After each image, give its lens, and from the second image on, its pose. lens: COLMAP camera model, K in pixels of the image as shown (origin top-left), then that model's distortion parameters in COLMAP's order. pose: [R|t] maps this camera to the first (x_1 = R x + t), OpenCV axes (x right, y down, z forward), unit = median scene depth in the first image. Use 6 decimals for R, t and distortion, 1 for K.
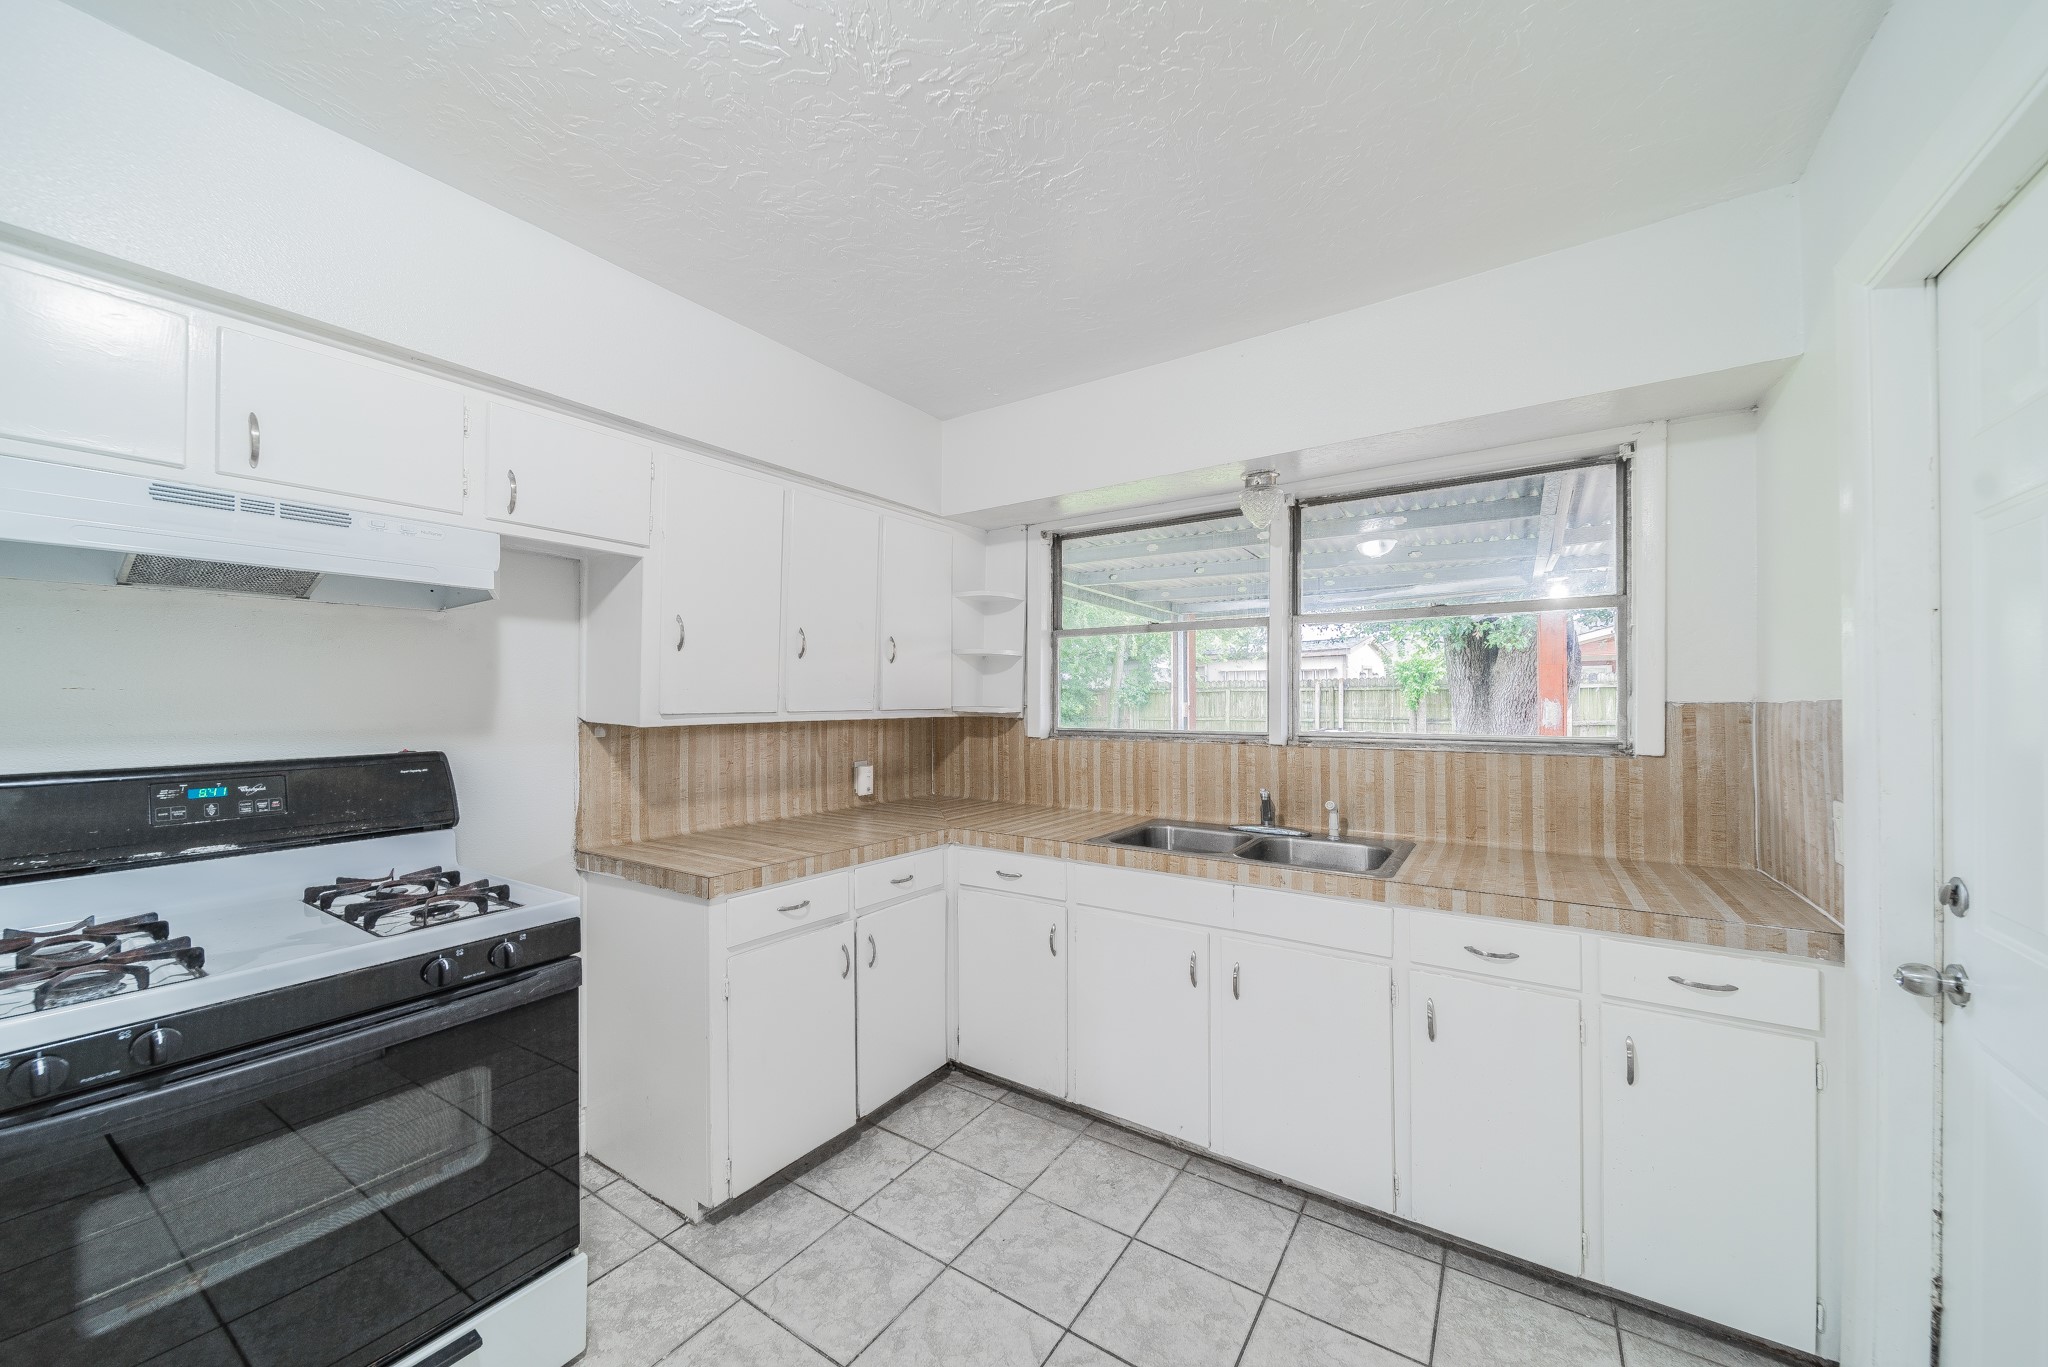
lens RADIAL K [[754.5, 0, 1034.5], [0, 754.5, 688.6], [0, 0, 1]] dist [0.003650, -0.000145]
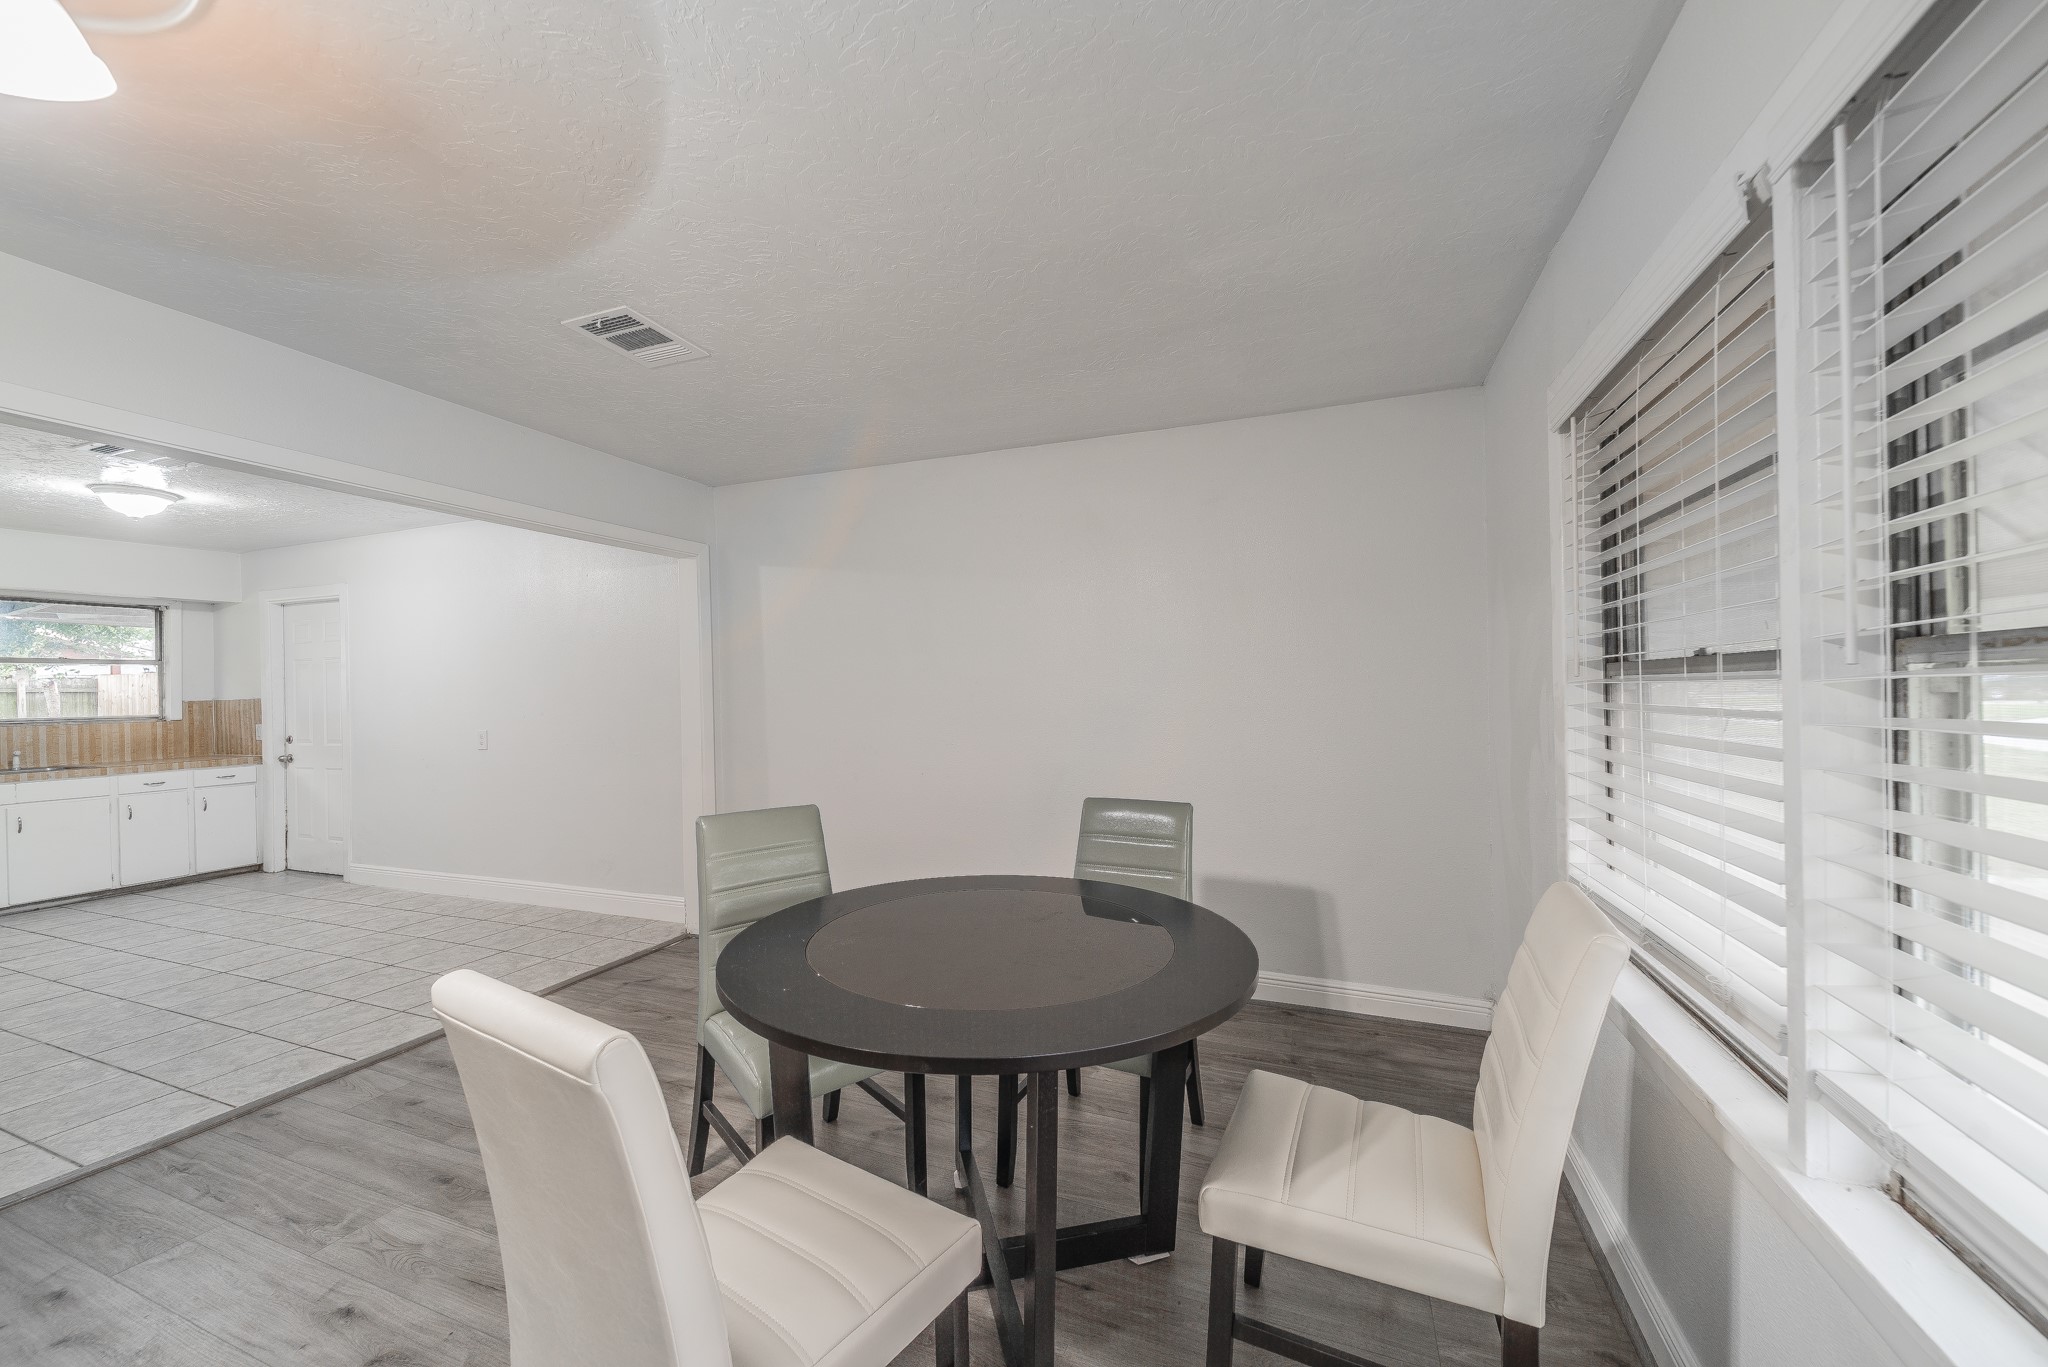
lens RADIAL K [[754.5, 0, 1025.9], [0, 754.5, 688.3], [0, 0, 1]] dist [0.003650, -0.000145]
pose [[-0.202848, 0.002102, 0.979208, -2.596626], [-0.000142, 0.999998, -0.002176, -0.022260], [-0.979210, -0.000581, -0.202847, -1.519207]]
